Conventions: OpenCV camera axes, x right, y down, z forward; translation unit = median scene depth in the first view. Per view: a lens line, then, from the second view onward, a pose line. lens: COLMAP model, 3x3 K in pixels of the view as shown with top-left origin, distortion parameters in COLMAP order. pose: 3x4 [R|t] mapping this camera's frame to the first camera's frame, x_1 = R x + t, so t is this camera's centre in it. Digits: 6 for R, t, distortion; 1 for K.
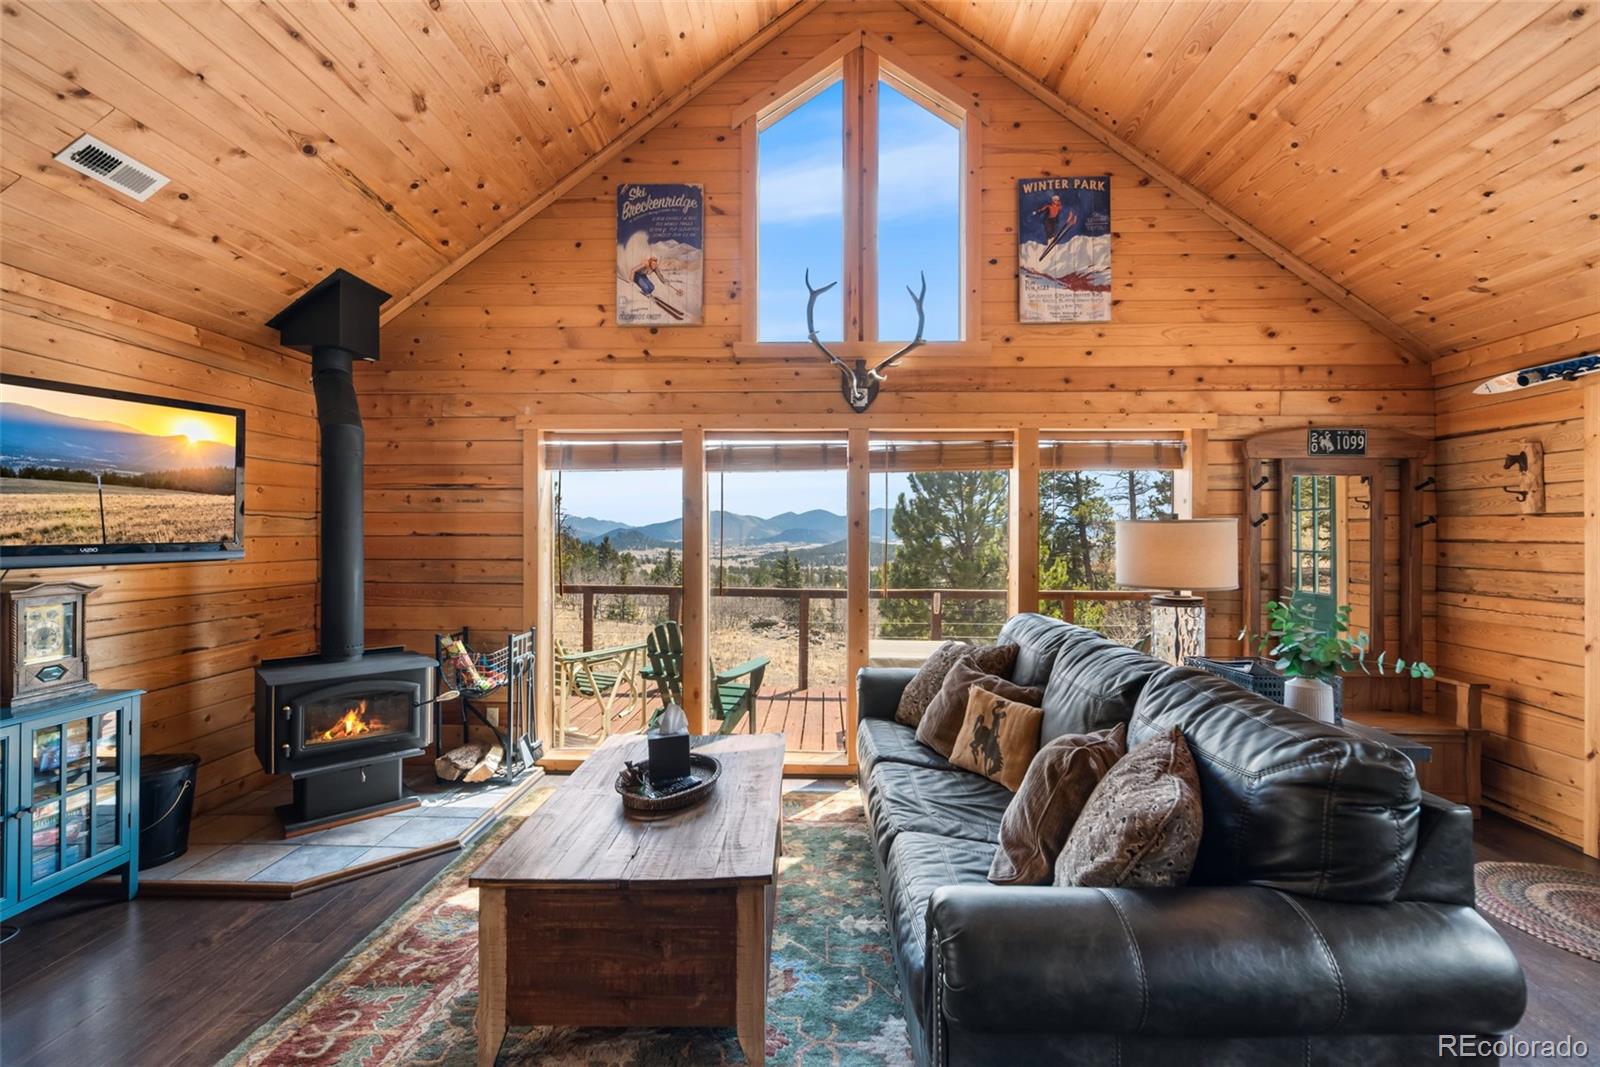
lens RADIAL K [[699.9, 0, 799.4], [0, 699.9, 532.2], [0, 0, 1]] dist [0.009235, 0.000567]
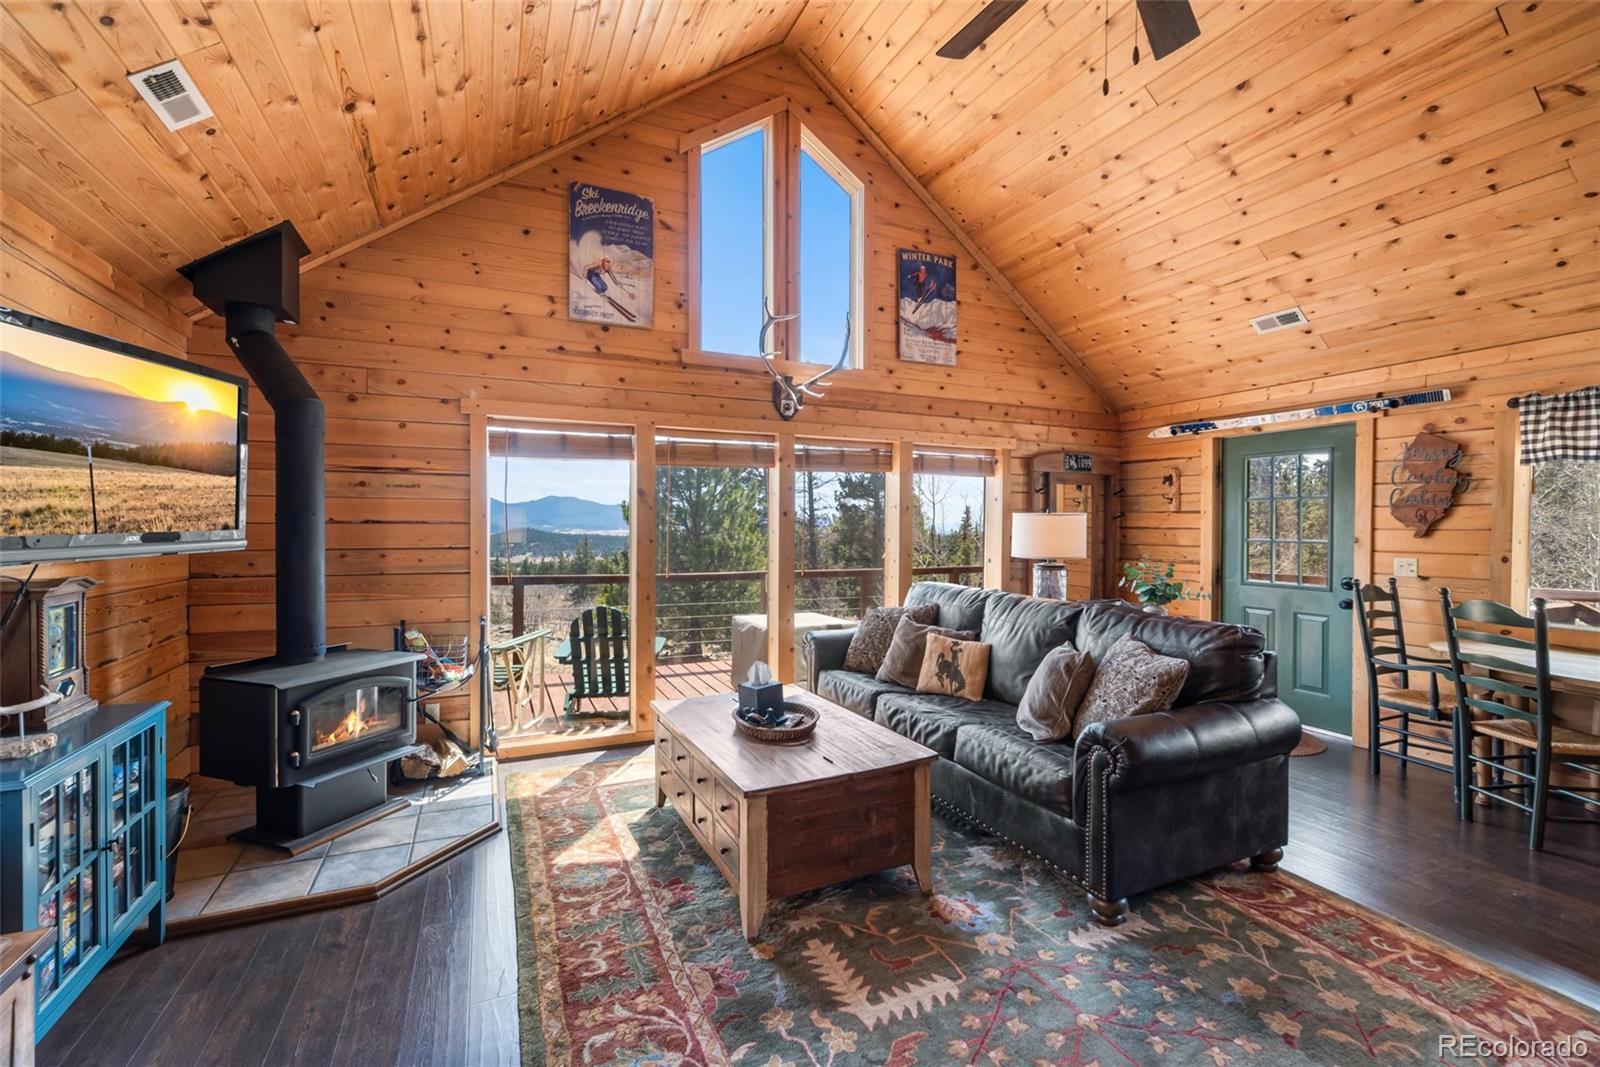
lens RADIAL K [[699.9, 0, 801.7], [0, 699.9, 533.3], [0, 0, 1]] dist [0.009235, 0.000567]
pose [[0.892211, -0.004400, 0.451597, -0.443670], [-0.002885, 0.999877, 0.015441, 0.002655], [-0.451609, -0.015080, 0.892089, -0.079386]]
